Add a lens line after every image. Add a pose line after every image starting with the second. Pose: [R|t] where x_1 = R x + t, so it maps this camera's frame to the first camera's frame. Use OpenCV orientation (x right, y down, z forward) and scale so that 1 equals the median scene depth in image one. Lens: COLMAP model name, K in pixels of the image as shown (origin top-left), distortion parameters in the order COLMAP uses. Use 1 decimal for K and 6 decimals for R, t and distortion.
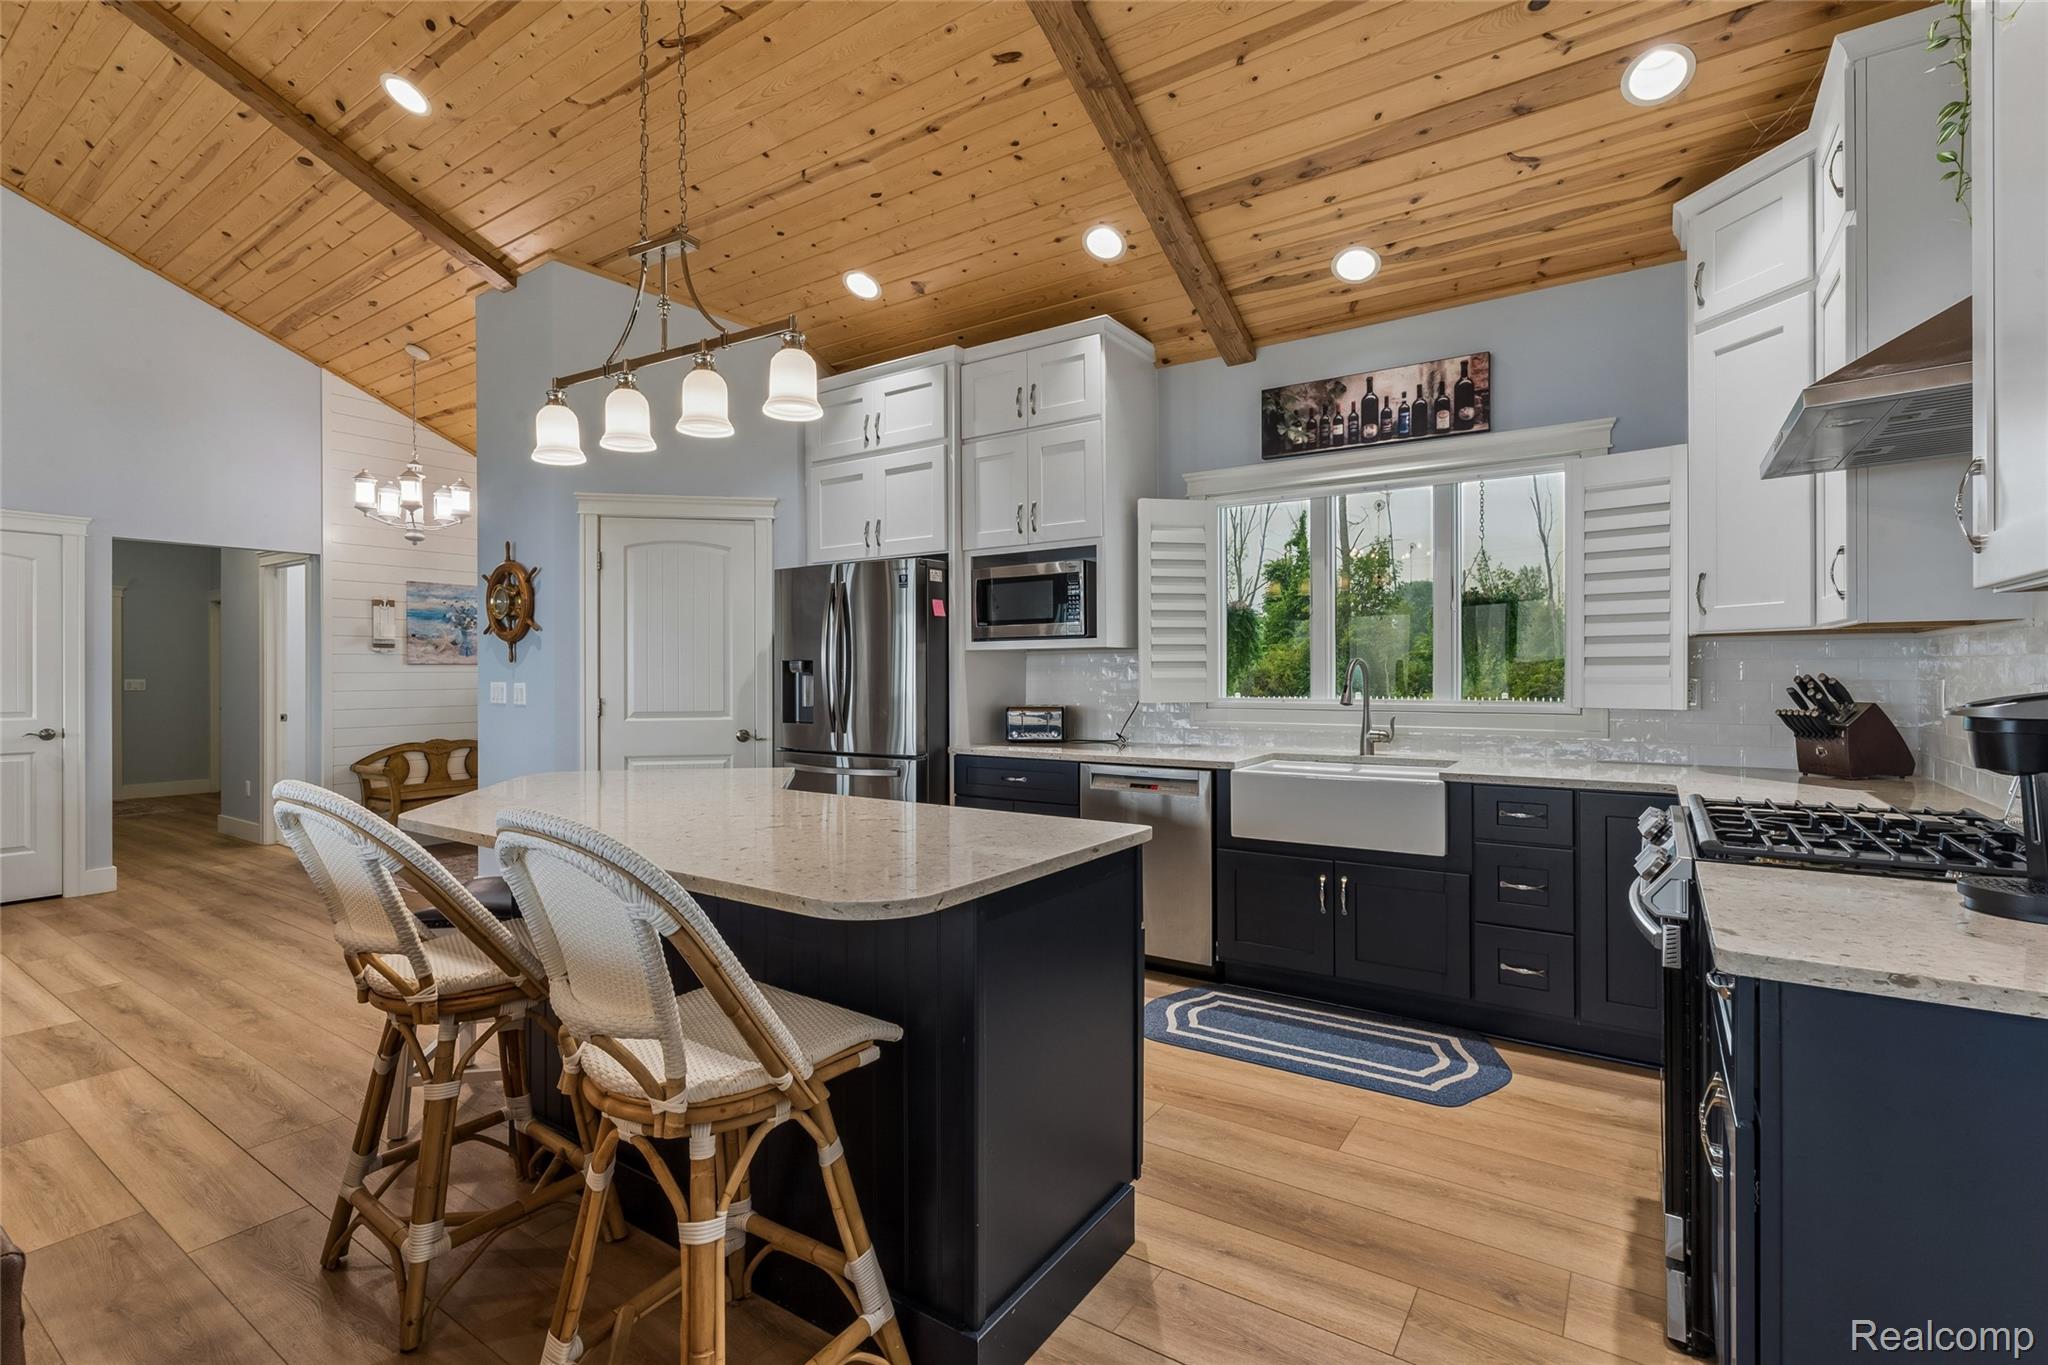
lens RADIAL K [[930.2, 0, 1014.5], [0, 930.2, 669.5], [0, 0, 1]] dist [-0.004775, 0.002242]
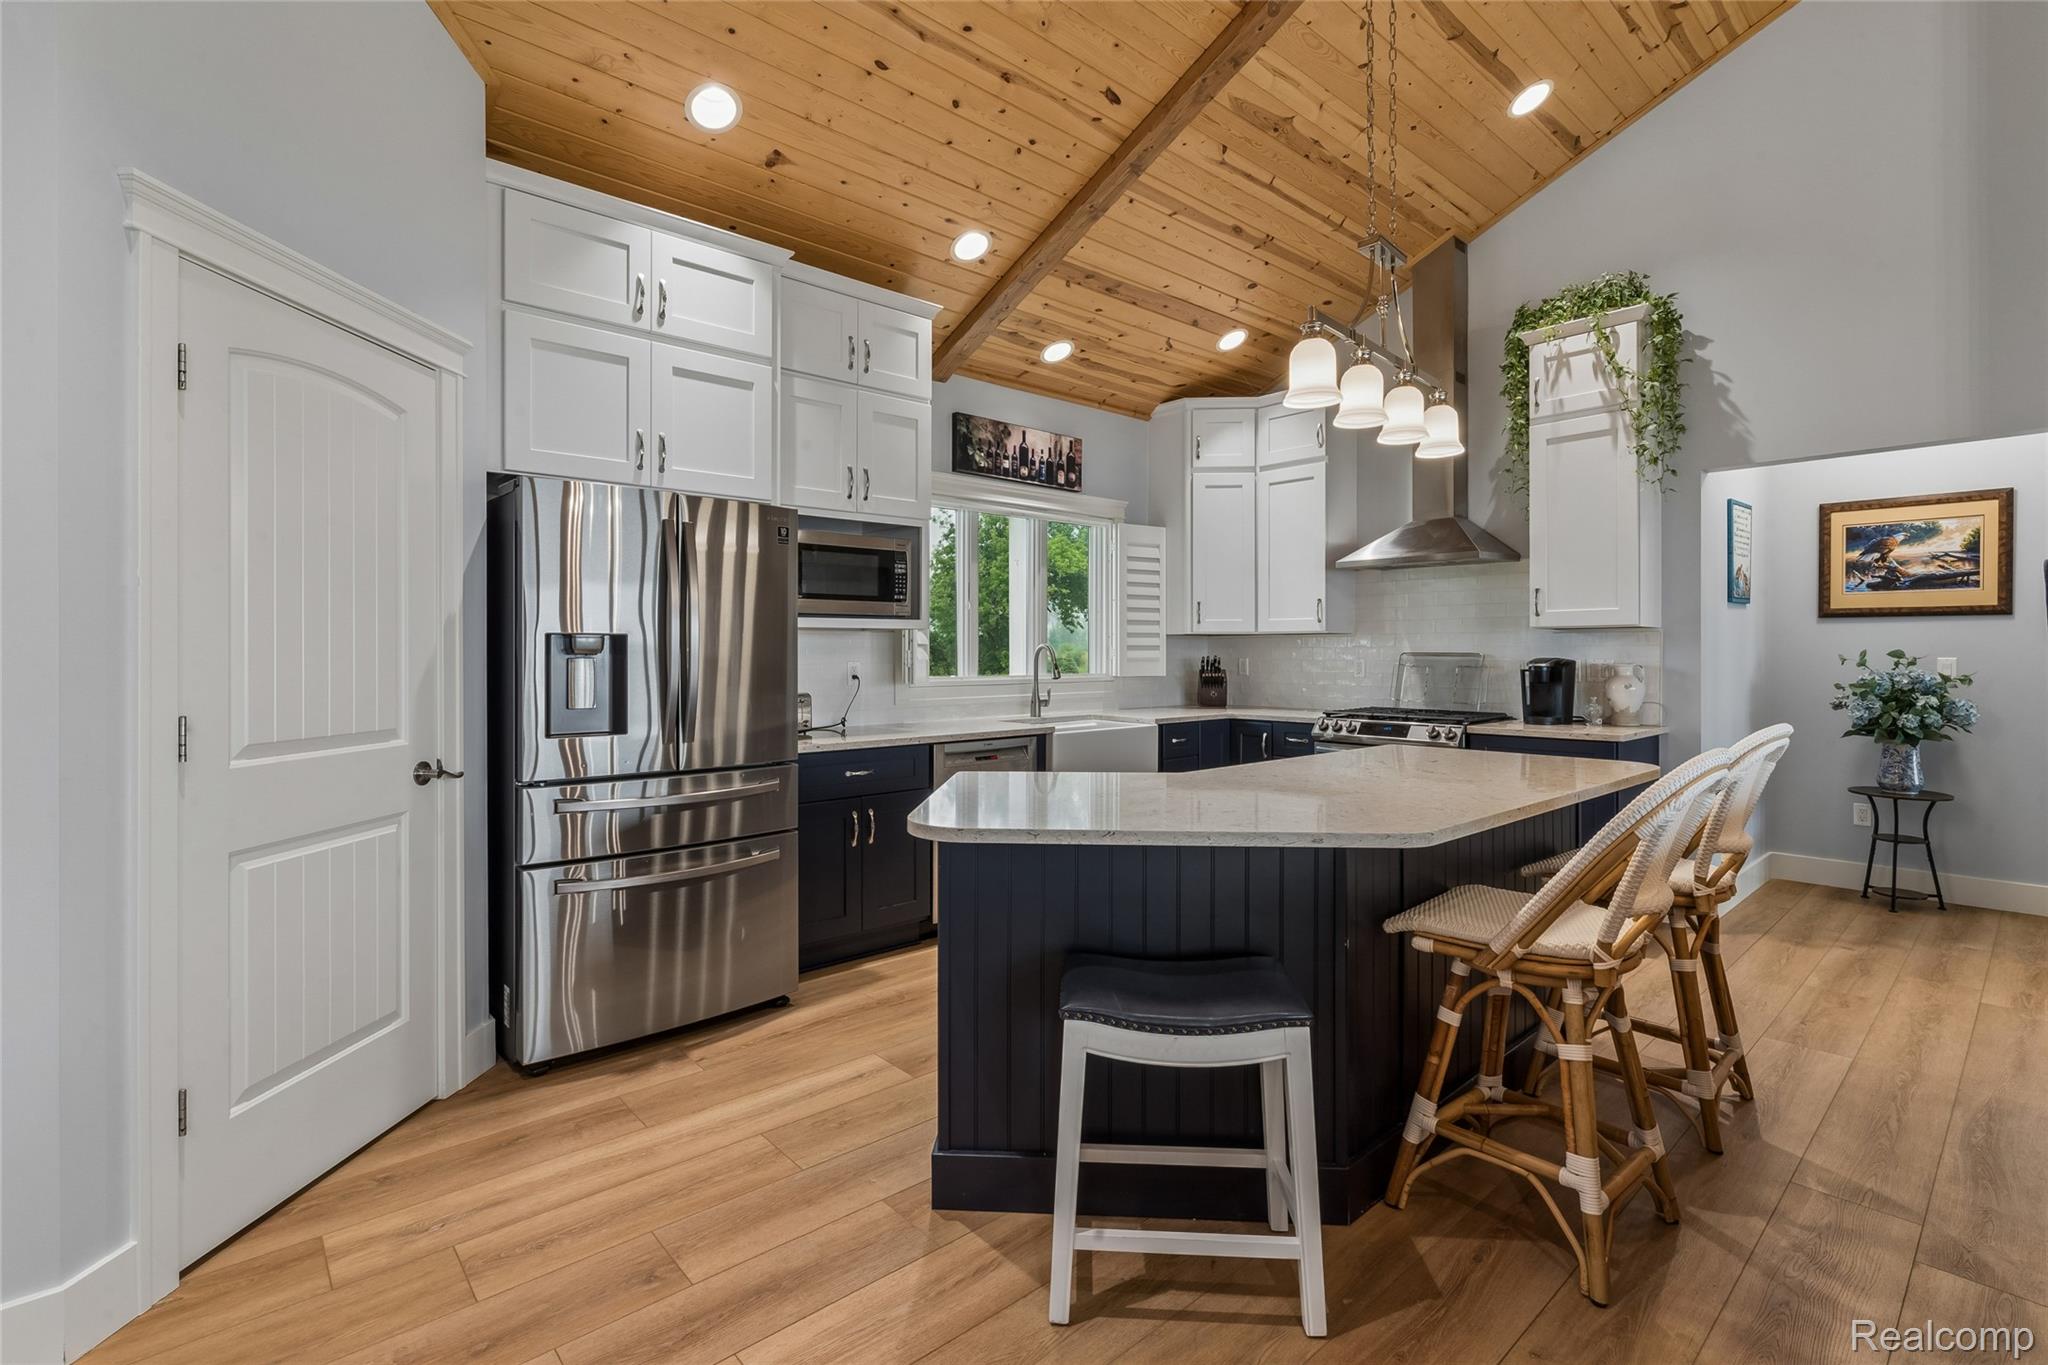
lens RADIAL K [[930.2, 0, 1015.6], [0, 930.2, 655.9], [0, 0, 1]] dist [-0.004775, 0.002242]
pose [[0.248381, 0.000143, 0.968663, -0.909169], [0.000725, 1.000000, -0.000334, 0.006353], [-0.968662, 0.000786, 0.248380, 0.687151]]
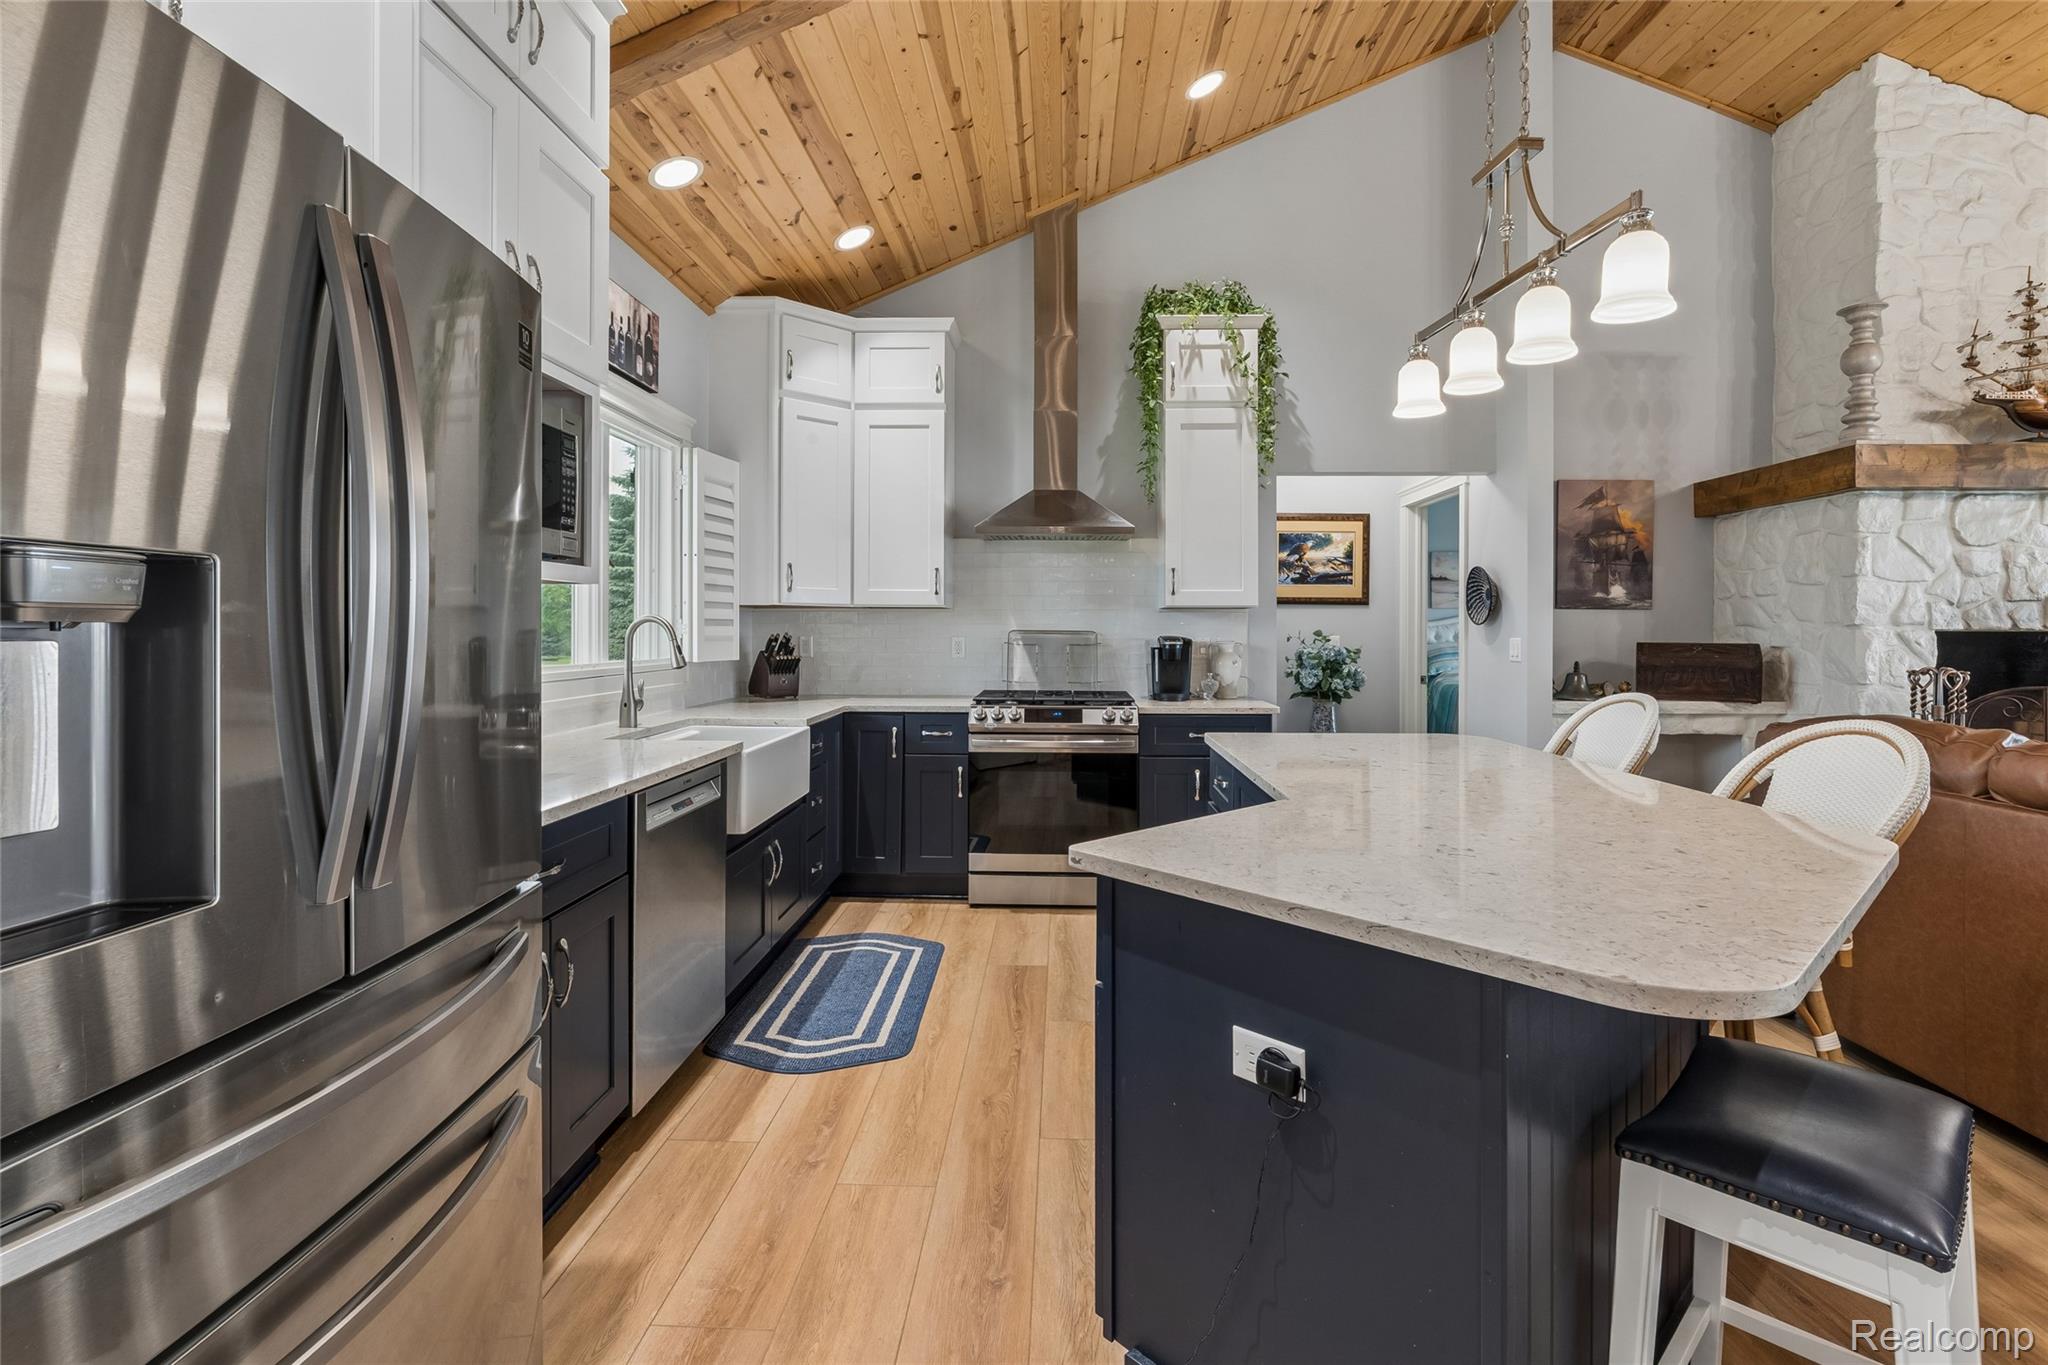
lens RADIAL K [[930.2, 0, 1028.6], [0, 930.2, 632.0], [0, 0, 1]] dist [-0.004775, 0.002242]
pose [[-0.532639, 0.002724, 0.846338, -0.534084], [0.000526, 0.999996, -0.002888, 0.006787], [-0.846342, -0.001093, -0.532638, 1.128134]]
